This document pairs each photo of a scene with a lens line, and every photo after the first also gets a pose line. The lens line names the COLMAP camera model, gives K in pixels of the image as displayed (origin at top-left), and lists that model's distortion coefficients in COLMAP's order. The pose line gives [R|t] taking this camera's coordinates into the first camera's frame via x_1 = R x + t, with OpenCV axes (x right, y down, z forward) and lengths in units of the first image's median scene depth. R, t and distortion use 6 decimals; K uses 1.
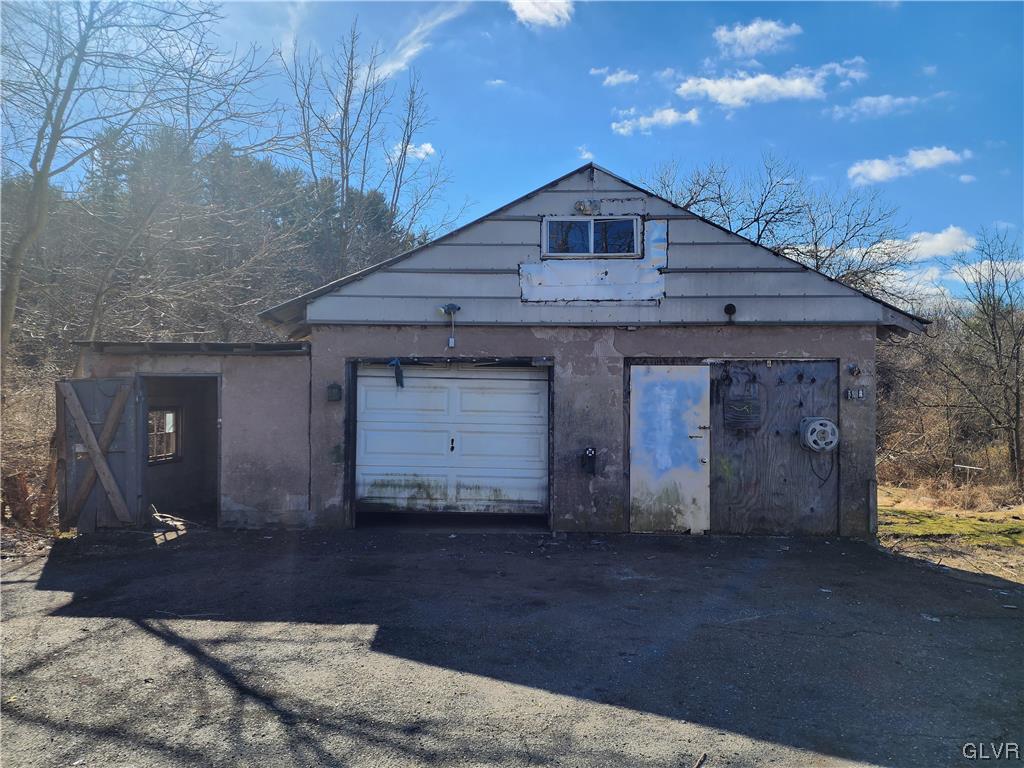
lens RADIAL K [[695.3, 0, 511.2], [0, 695.3, 382.1], [0, 0, 1]] dist [0.055606, -0.035840]
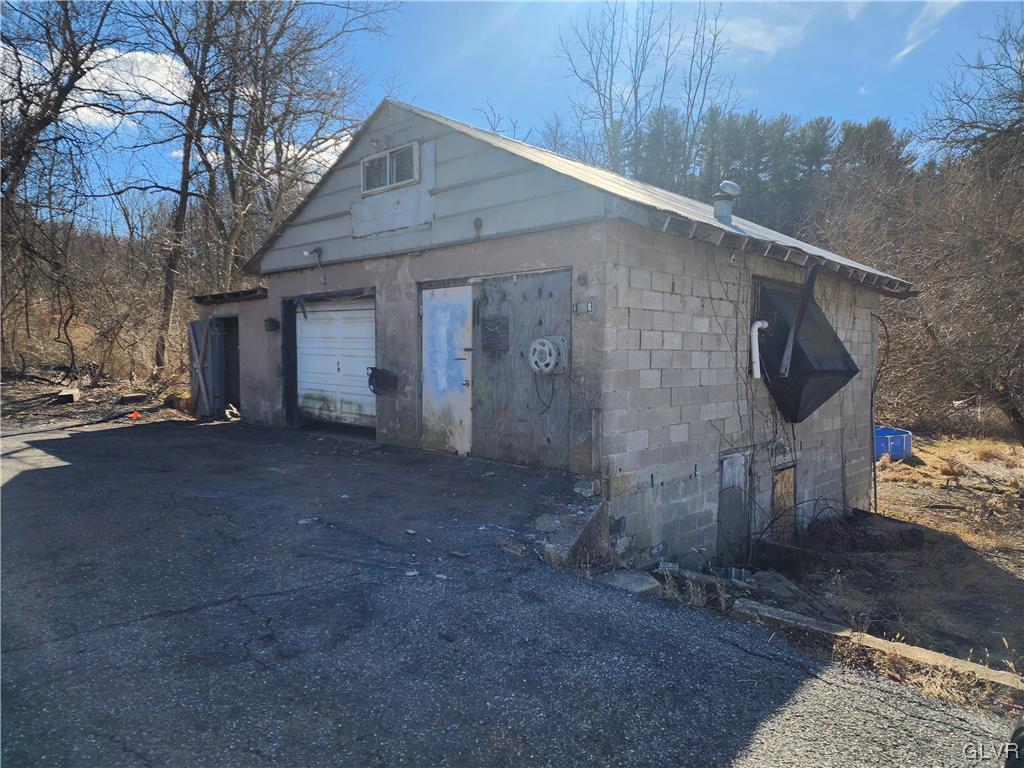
lens RADIAL K [[695.3, 0, 514.3], [0, 695.3, 392.6], [0, 0, 1]] dist [0.055606, -0.035840]
pose [[0.751280, 0.033687, -0.659123, 0.969942], [0.012050, 0.997830, 0.064733, 0.063154], [0.659874, -0.056575, 0.749244, 0.307463]]
